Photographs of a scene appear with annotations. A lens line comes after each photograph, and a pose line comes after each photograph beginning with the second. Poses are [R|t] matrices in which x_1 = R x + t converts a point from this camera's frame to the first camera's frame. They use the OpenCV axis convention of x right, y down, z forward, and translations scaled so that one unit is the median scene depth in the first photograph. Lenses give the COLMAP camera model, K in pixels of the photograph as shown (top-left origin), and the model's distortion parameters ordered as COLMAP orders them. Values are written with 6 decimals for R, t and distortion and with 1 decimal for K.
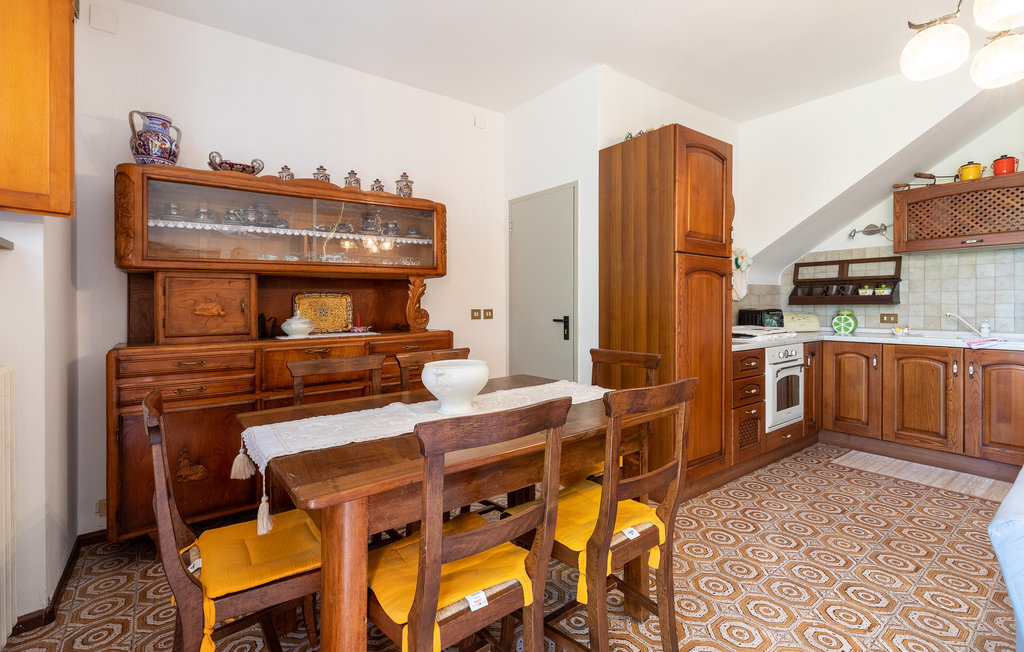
lens RADIAL K [[481.3, 0, 510.6], [0, 481.3, 290.3], [0, 0, 1]] dist [0.001973, 0.000441]
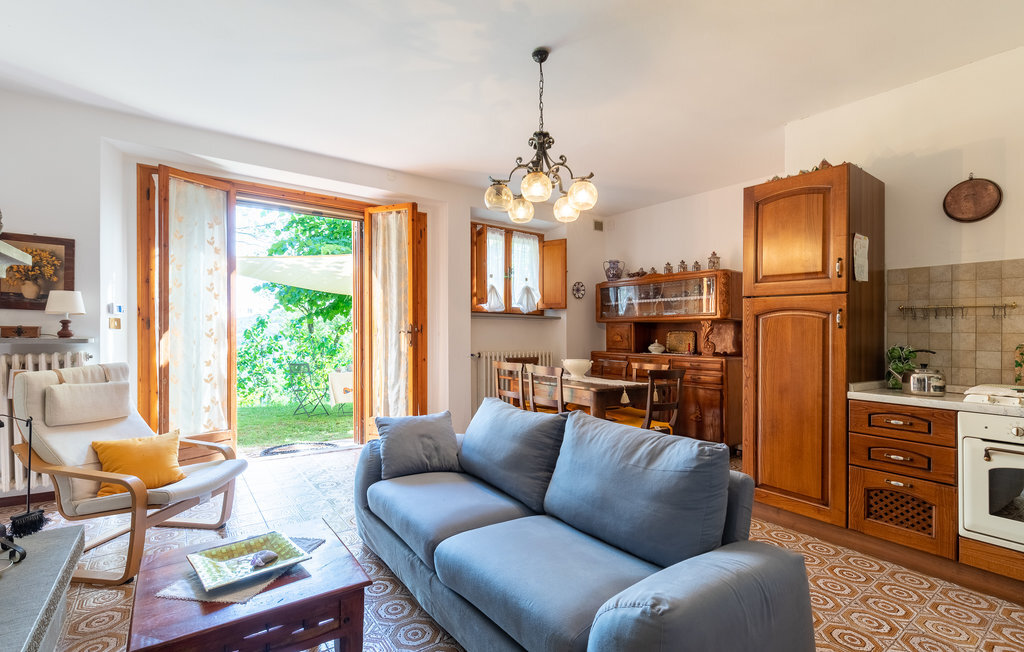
lens RADIAL K [[479.7, 0, 512.0], [0, 479.7, 326.0], [0, 0, 1]] dist [0.000584, 0.000185]
pose [[-0.025108, -0.008922, -0.999645, 1.438534], [0.009828, 0.999910, -0.009171, -0.003911], [0.999636, -0.010055, -0.025018, 0.435397]]
